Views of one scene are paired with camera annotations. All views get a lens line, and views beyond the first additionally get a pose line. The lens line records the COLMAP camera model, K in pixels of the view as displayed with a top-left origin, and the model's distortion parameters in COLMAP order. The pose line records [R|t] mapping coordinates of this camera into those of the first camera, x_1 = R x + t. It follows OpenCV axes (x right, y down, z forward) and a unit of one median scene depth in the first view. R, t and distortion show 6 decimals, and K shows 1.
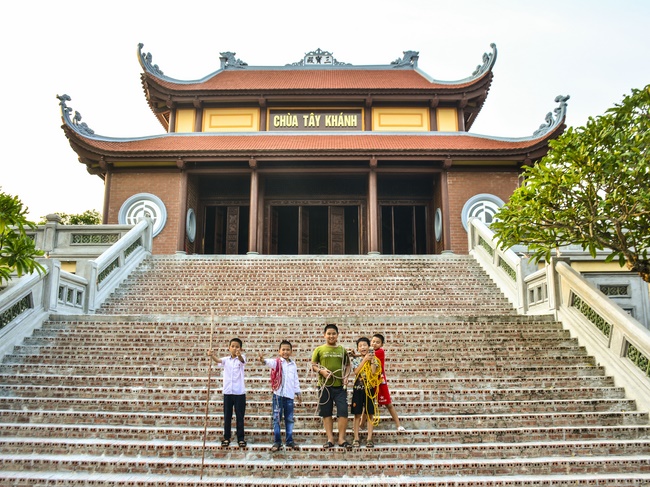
lens RADIAL K [[655.6, 0, 322.1], [0, 655.6, 243.0], [0, 0, 1]] dist [-0.146296, 0.029168]
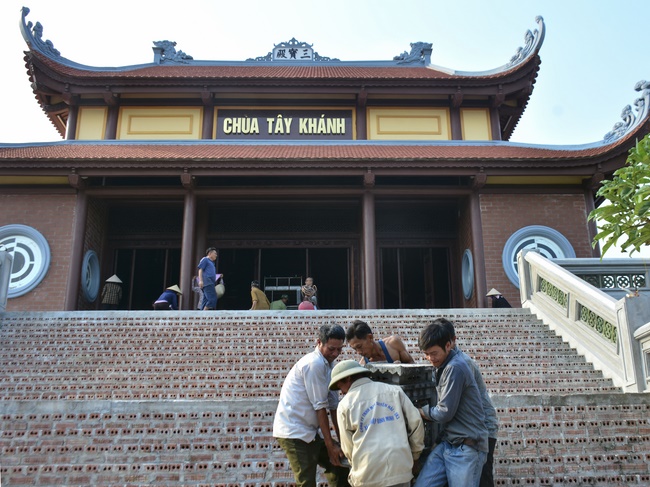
lens RADIAL K [[834.3, 0, 363.1], [0, 834.3, 204.2], [0, 0, 1]] dist [-0.044371, 0.000000]
pose [[0.997726, 0.001870, 0.067379, 0.014593], [0.008253, 0.988703, -0.149660, 0.029146], [-0.066898, 0.149876, 0.986439, 0.160601]]
